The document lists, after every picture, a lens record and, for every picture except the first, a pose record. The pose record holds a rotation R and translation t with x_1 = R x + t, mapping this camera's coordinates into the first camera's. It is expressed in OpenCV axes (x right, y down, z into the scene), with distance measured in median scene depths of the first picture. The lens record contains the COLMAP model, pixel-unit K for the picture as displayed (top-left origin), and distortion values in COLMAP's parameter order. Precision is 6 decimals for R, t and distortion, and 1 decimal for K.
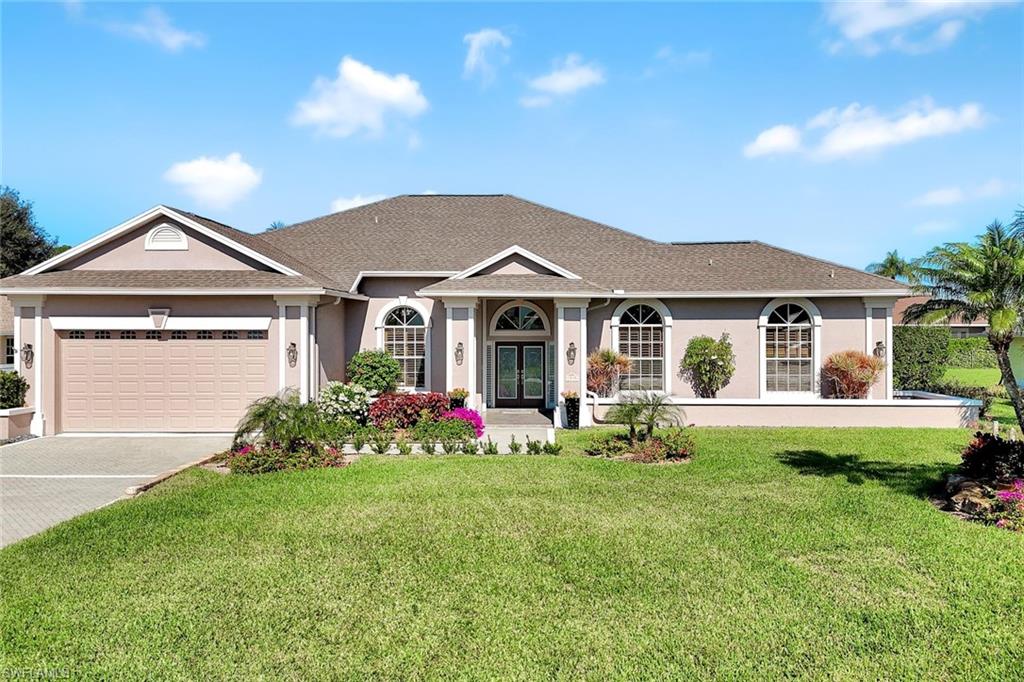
lens RADIAL K [[699.9, 0, 512.0], [0, 699.9, 341.9], [0, 0, 1]] dist [0.006844, 0.001773]
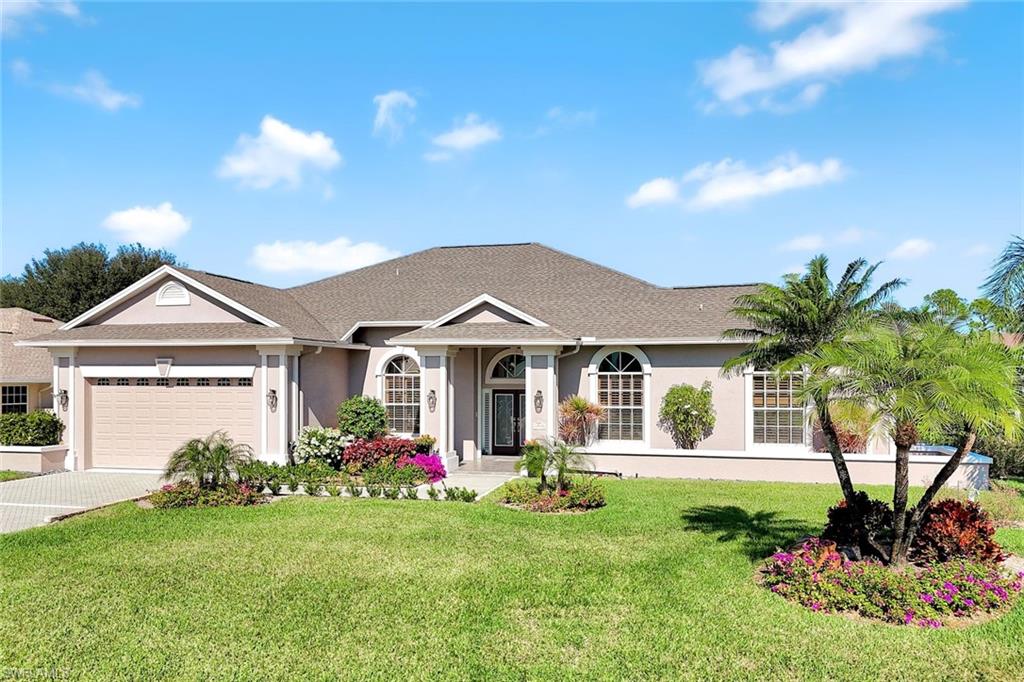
lens RADIAL K [[707.4, 0, 511.7], [0, 707.4, 365.4], [0, 0, 1]] dist [0.003595, 0.001842]
pose [[0.982019, -0.002526, -0.188765, 0.237614], [-0.003856, 0.999433, -0.033437, -0.000951], [0.188742, 0.033563, 0.981453, 0.003498]]
